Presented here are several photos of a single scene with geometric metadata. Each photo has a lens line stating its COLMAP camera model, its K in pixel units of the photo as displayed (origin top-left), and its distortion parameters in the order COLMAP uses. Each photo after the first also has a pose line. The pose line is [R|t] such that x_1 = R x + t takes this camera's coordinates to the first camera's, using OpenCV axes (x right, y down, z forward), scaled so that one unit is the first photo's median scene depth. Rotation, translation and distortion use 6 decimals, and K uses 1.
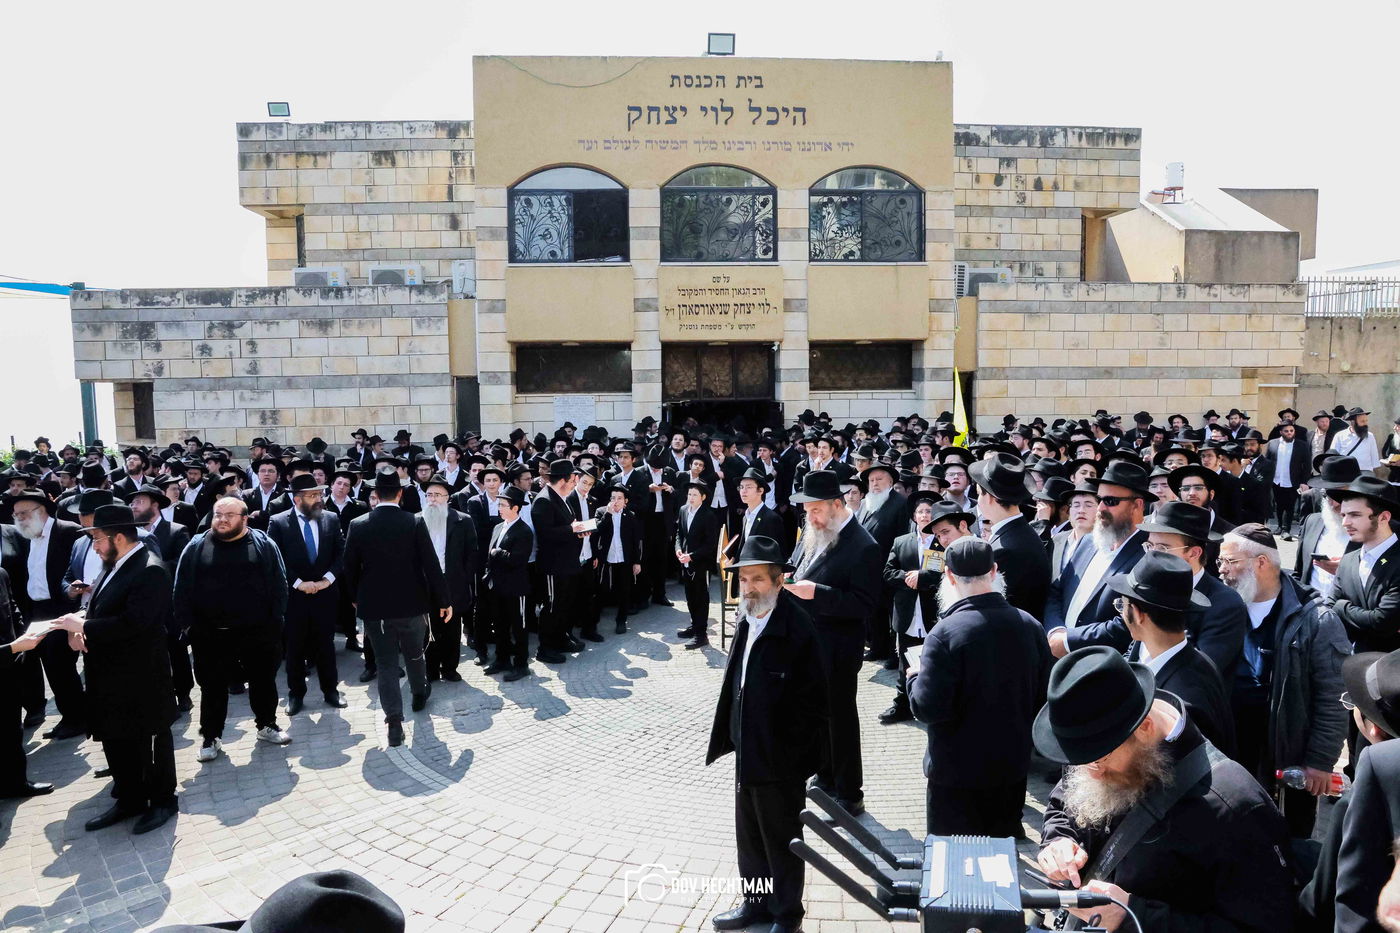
lens RADIAL K [[962.9, 0, 697.7], [0, 962.9, 471.9], [0, 0, 1]] dist [-0.077220, 0.029482]
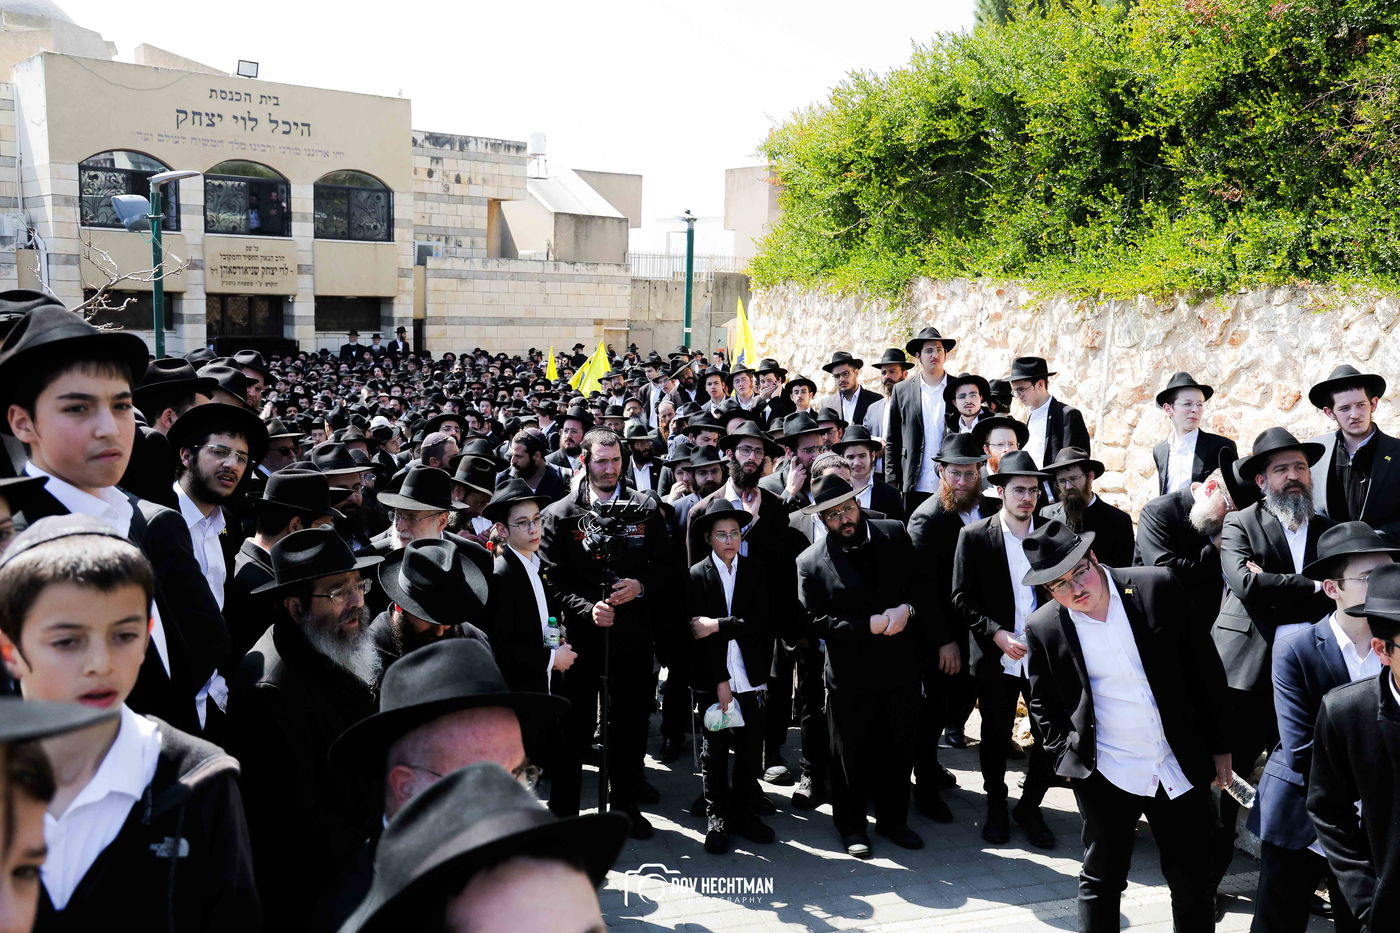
lens RADIAL K [[1371.0, 0, 691.7], [0, 1371.0, 459.1], [0, 0, 1]] dist [0.059292, 0.000000]
pose [[0.823369, -0.036932, 0.566303, -0.547279], [0.017473, 0.999057, 0.039750, 0.027728], [-0.567237, -0.022834, 0.823238, -0.906206]]
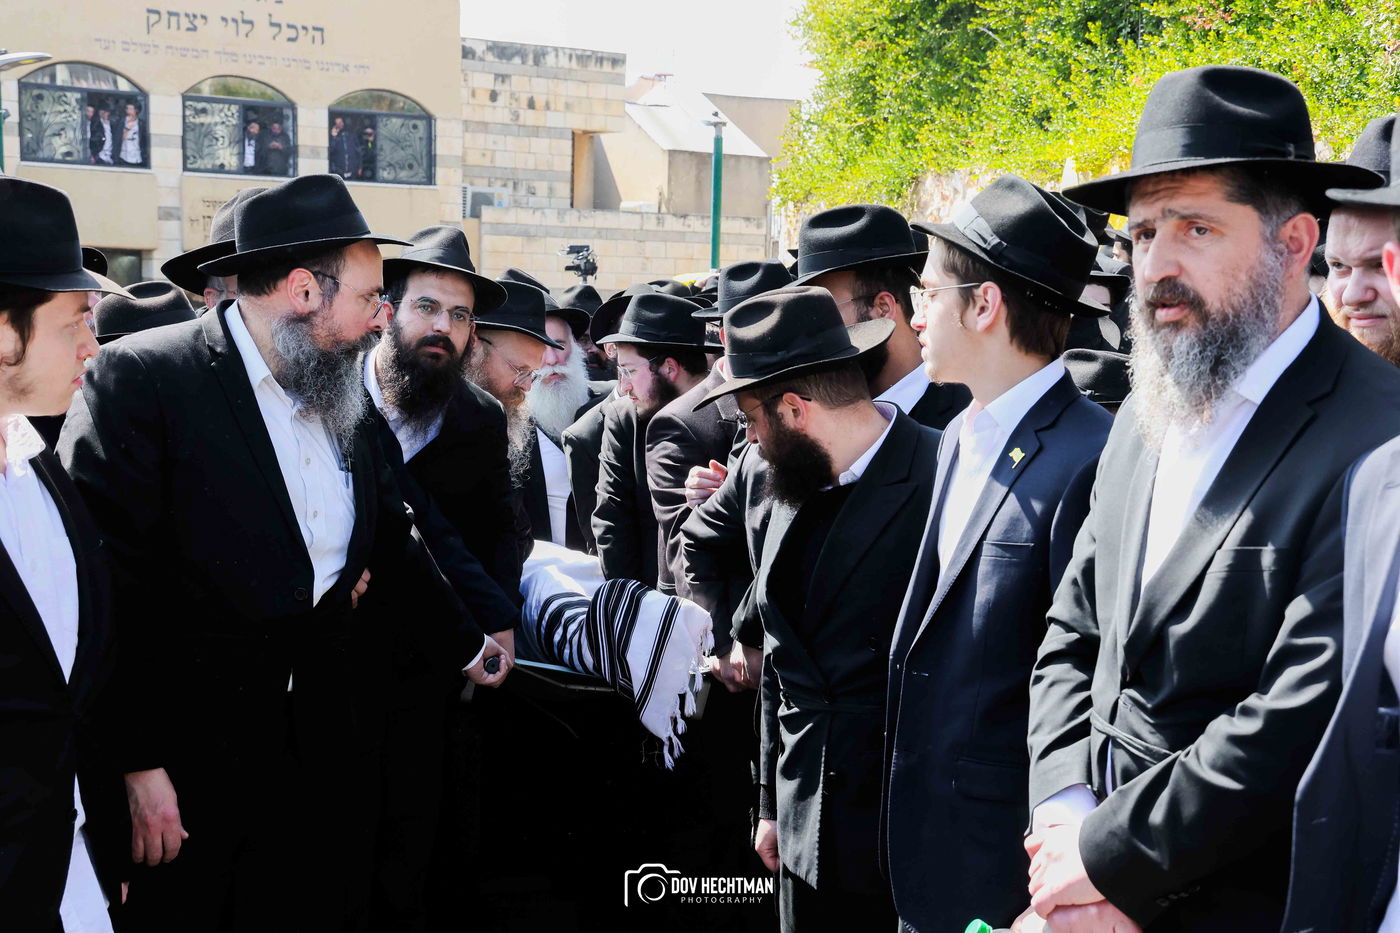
lens RADIAL K [[1923.9, 0, 703.5], [0, 1923.9, 468.7], [0, 0, 1]] dist [0.182019, 0.000000]
pose [[0.890831, -0.012114, 0.454174, -0.462260], [0.007947, 0.999907, 0.011084, 0.070580], [-0.454266, -0.006265, 0.890844, -1.018897]]
